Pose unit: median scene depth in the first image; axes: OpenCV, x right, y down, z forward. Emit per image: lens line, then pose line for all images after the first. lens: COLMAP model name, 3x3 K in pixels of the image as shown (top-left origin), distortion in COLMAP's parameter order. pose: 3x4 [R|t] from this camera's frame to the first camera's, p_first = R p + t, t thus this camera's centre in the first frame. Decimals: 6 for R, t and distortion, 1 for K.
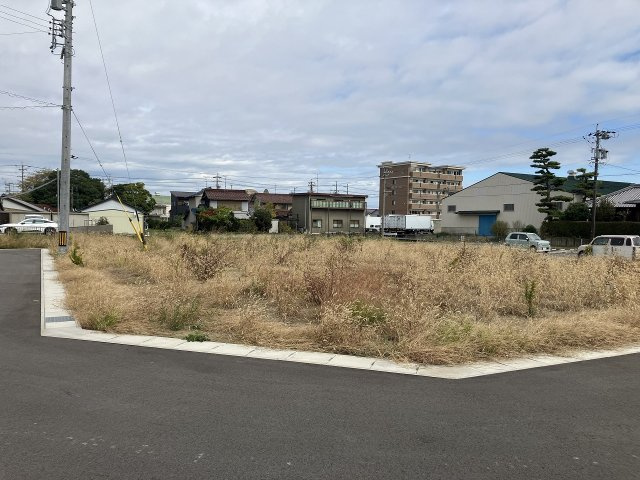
lens RADIAL K [[513.0, 0, 276.8], [0, 513.0, 238.6], [0, 0, 1]] dist [0.002992, -0.003878]
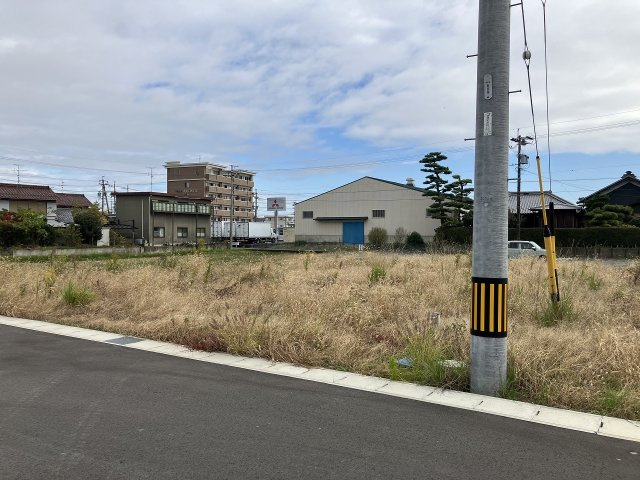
lens RADIAL K [[513.0, 0, 276.8], [0, 513.0, 238.6], [0, 0, 1]] dist [0.002992, -0.003878]
pose [[0.843157, -0.016435, 0.537416, -0.186151], [0.024327, 0.999675, -0.007595, -0.010022], [-0.537116, 0.019477, 0.843283, 0.258320]]
